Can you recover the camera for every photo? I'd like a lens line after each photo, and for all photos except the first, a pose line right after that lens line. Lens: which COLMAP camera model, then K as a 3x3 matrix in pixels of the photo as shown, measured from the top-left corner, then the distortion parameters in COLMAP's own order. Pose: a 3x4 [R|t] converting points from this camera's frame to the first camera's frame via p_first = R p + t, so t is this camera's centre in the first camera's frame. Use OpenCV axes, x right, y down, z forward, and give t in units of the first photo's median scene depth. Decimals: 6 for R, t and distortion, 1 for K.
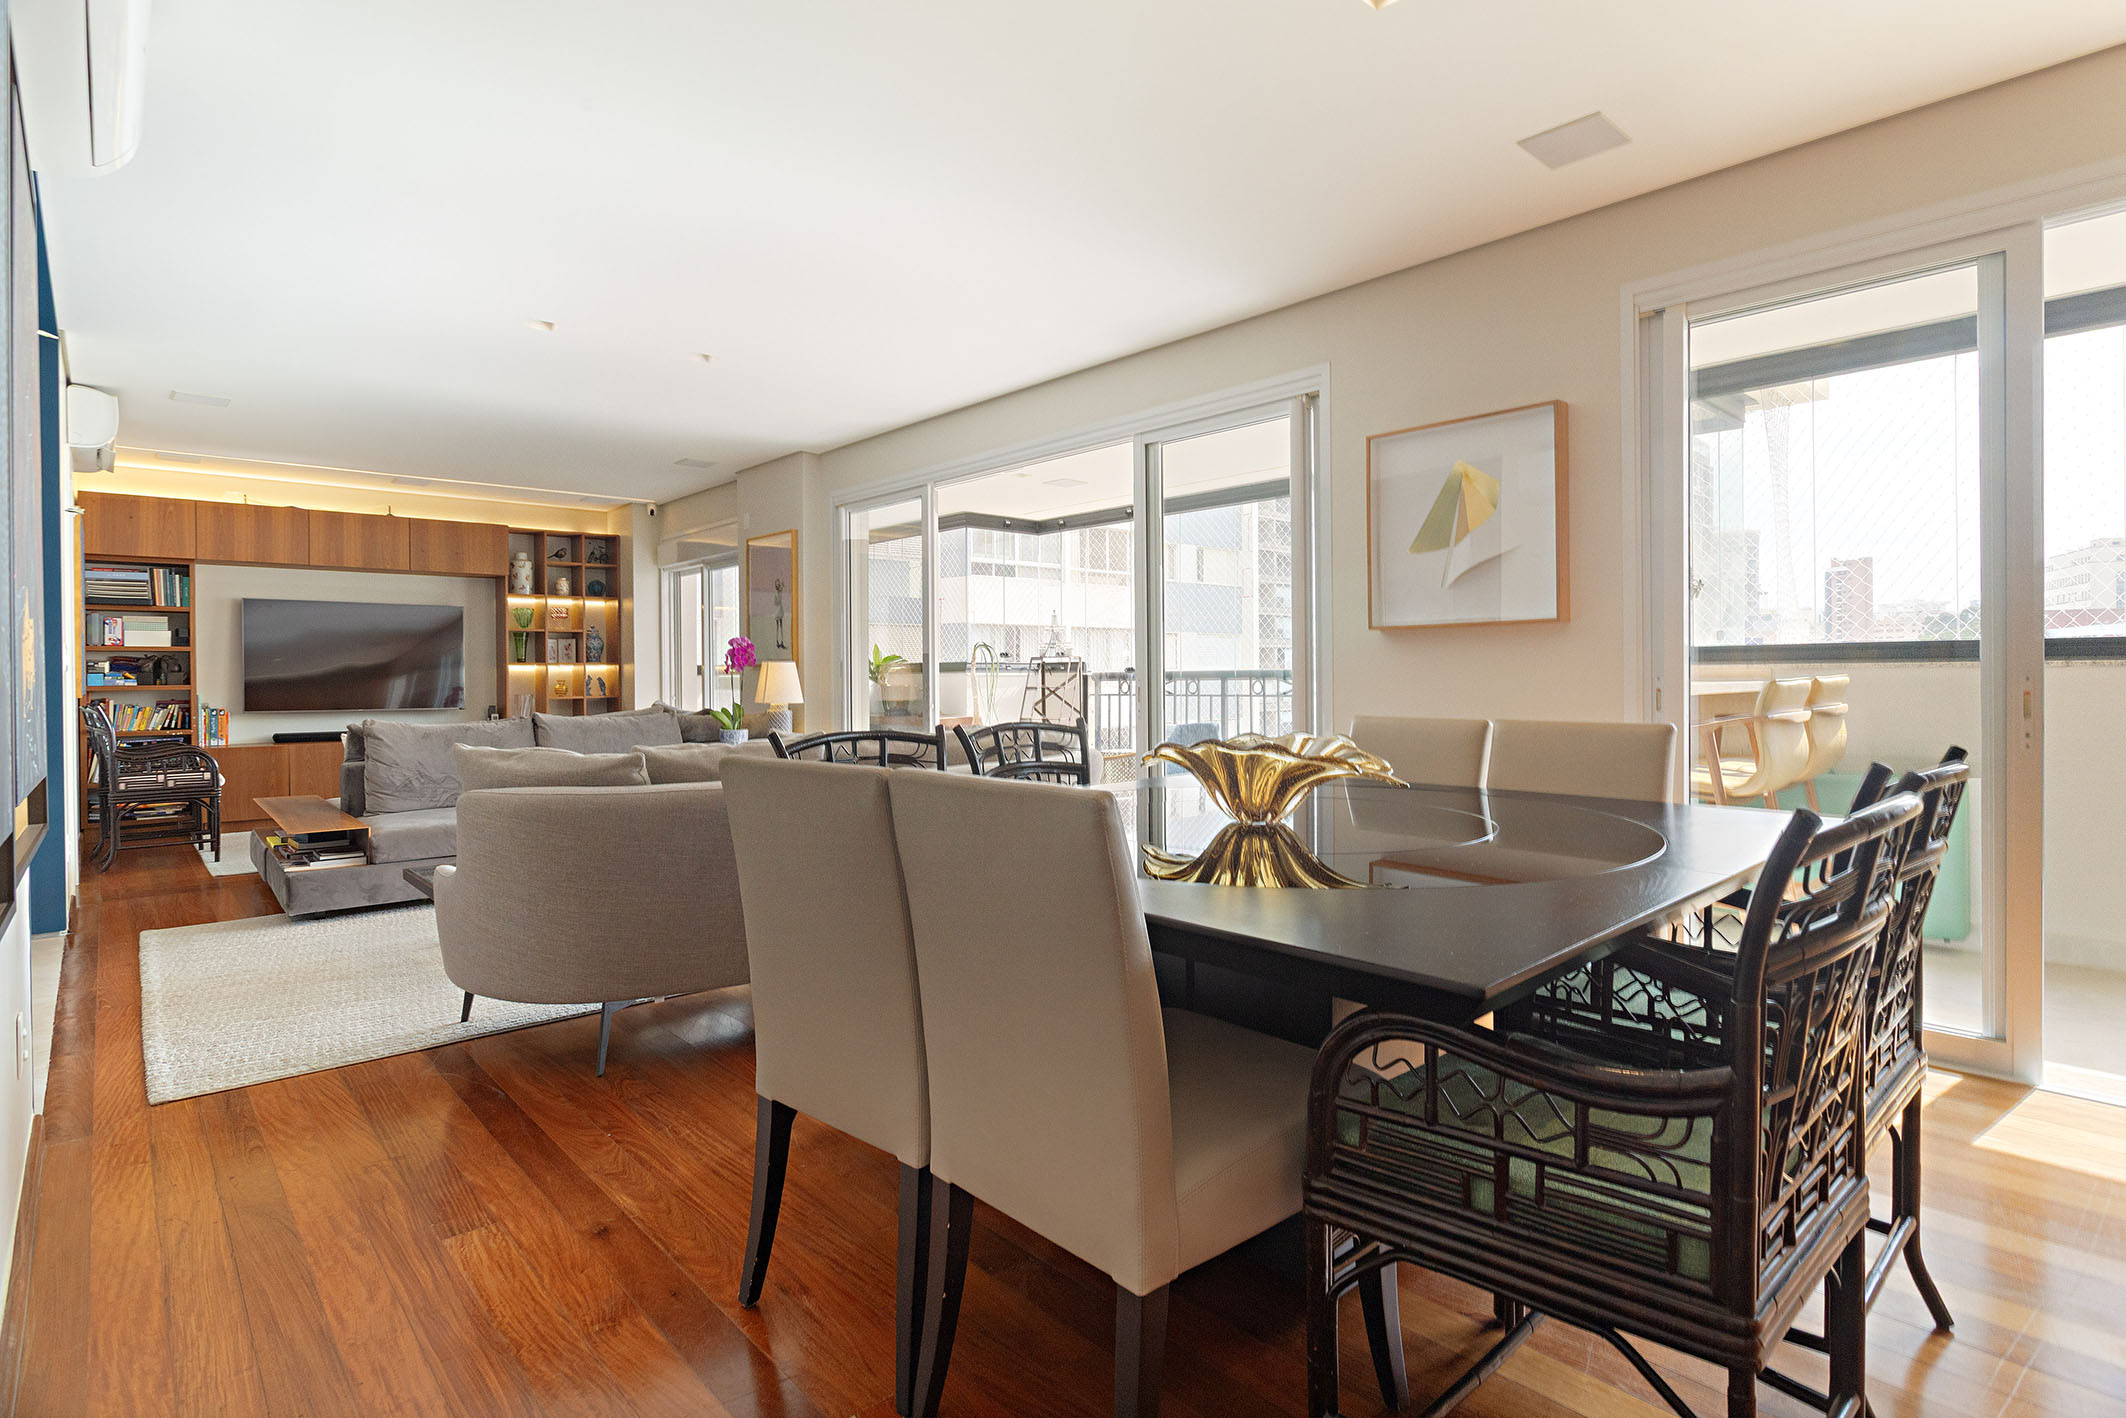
lens RADIAL K [[1065.2, 0, 1051.2], [0, 1065.2, 683.1], [0, 0, 1]] dist [-0.027782, 0.002249]
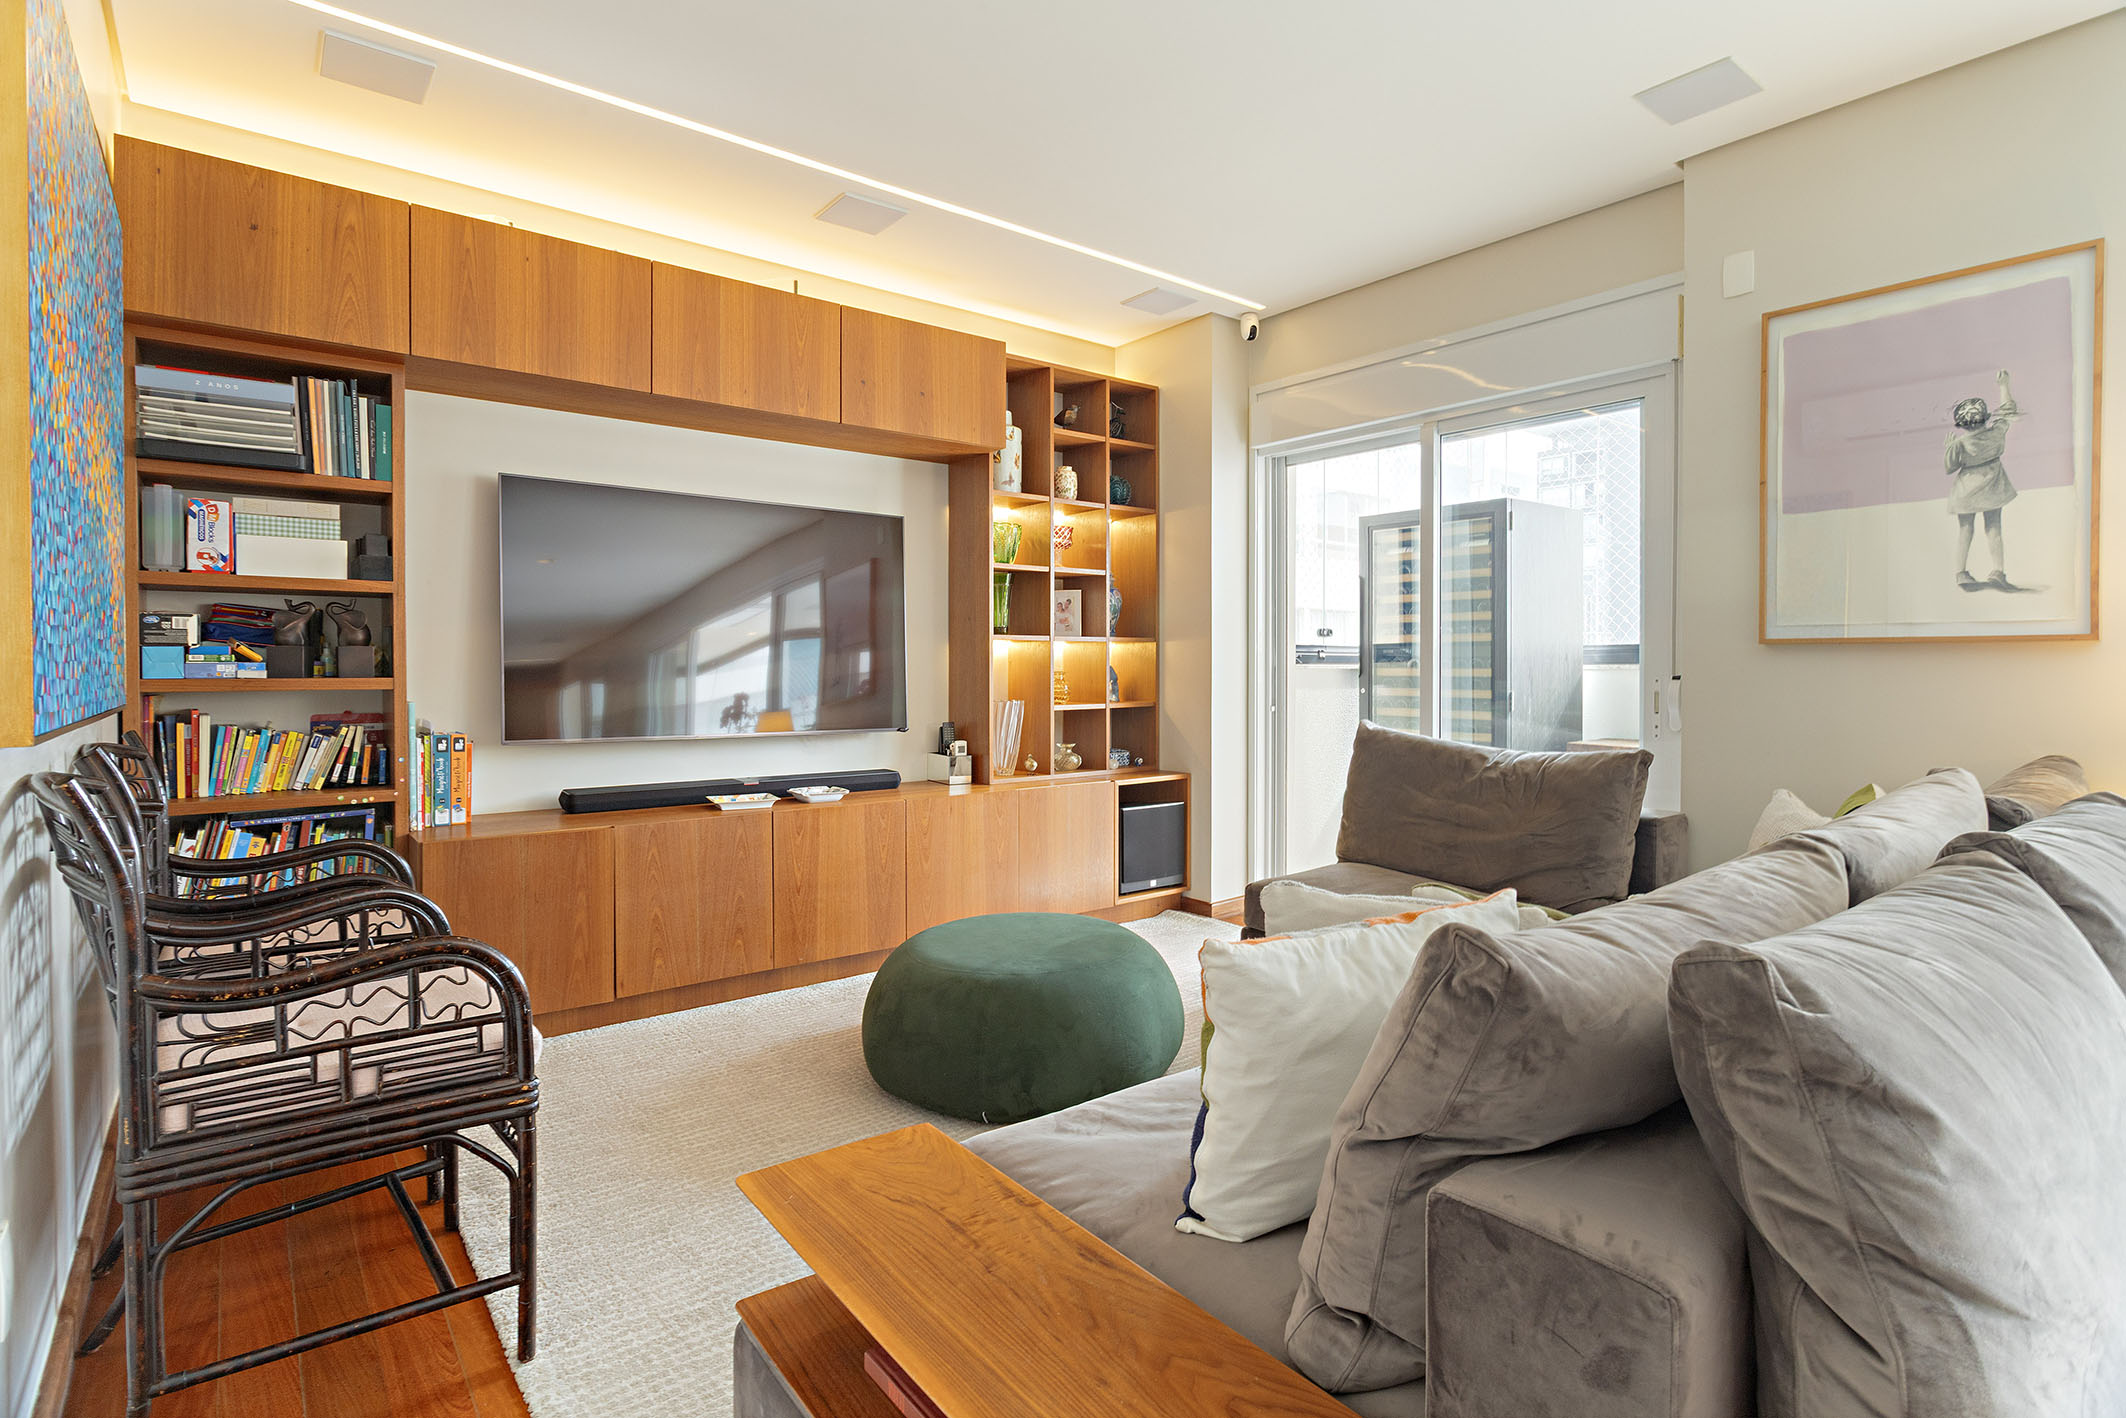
lens RADIAL K [[941.5, 0, 953.6], [0, 941.5, 682.4], [0, 0, 1]] dist [-0.032390, 0.000375]
pose [[0.994258, 0.010689, -0.106479, -0.560614], [-0.009573, 0.999894, 0.010982, -0.002318], [0.106585, -0.009900, 0.994254, 0.656819]]
